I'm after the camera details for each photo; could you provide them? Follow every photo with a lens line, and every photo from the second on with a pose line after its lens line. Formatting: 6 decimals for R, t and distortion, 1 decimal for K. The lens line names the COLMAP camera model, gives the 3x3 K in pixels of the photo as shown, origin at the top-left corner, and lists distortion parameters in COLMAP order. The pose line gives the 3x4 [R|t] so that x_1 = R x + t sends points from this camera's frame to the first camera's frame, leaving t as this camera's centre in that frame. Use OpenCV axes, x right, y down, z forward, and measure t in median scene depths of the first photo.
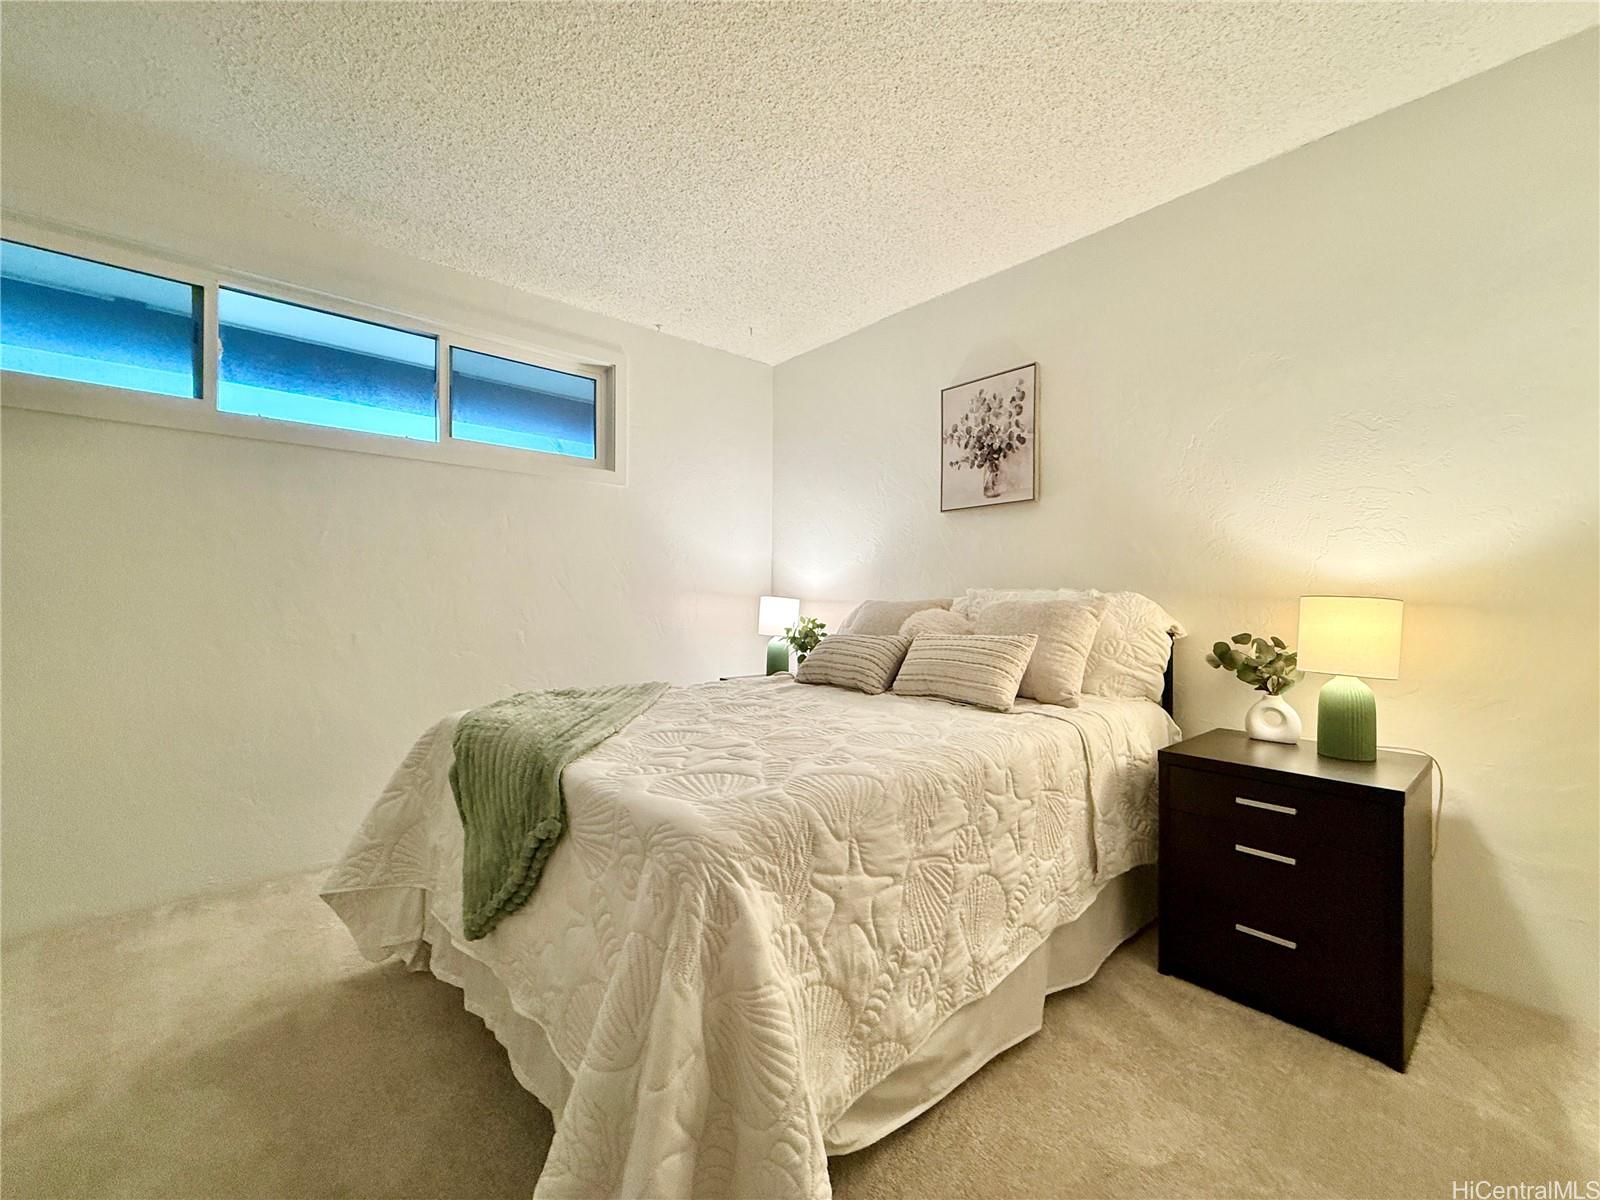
lens RADIAL K [[648.4, 0, 796.9], [0, 648.4, 593.2], [0, 0, 1]] dist [0.000407, 0.000226]
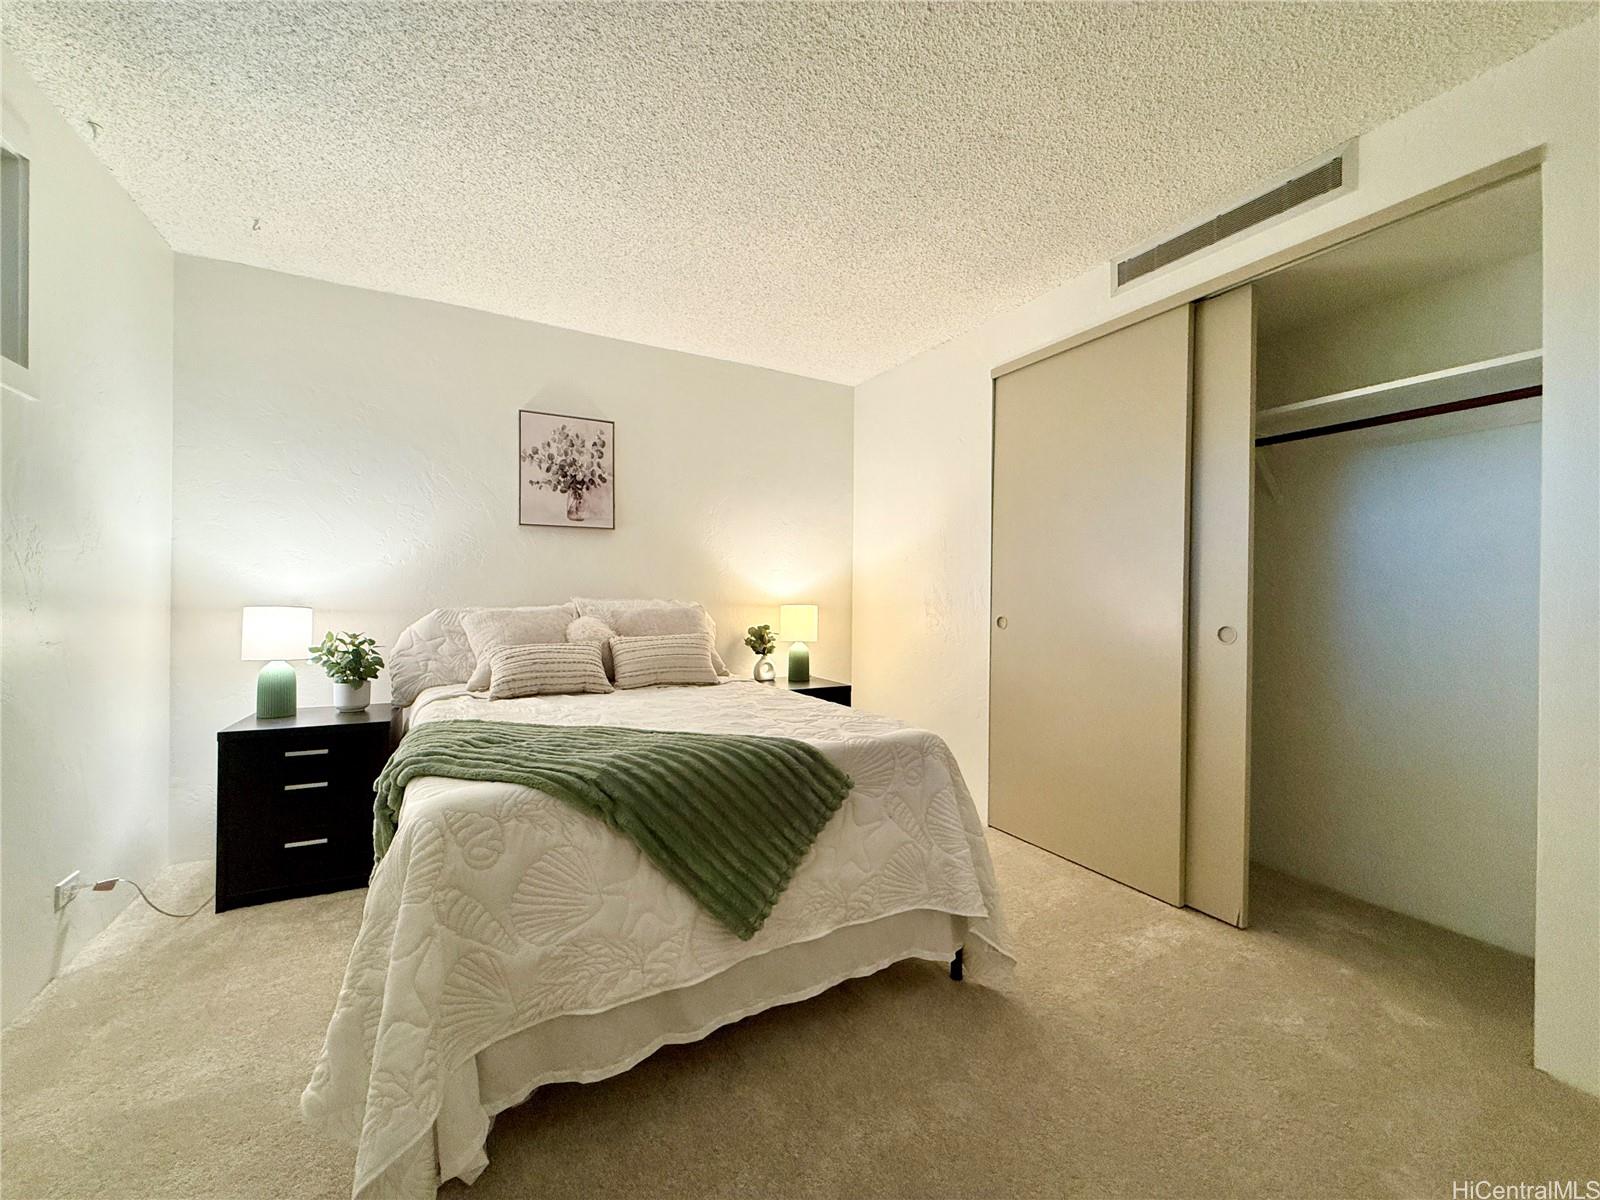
lens RADIAL K [[648.4, 0, 793.9], [0, 648.4, 601.4], [0, 0, 1]] dist [0.000407, 0.000226]
pose [[0.208084, -0.013350, 0.978020, -0.777729], [-0.014999, 0.999746, 0.016838, -0.026010], [-0.977996, -0.018173, 0.207831, 0.359802]]
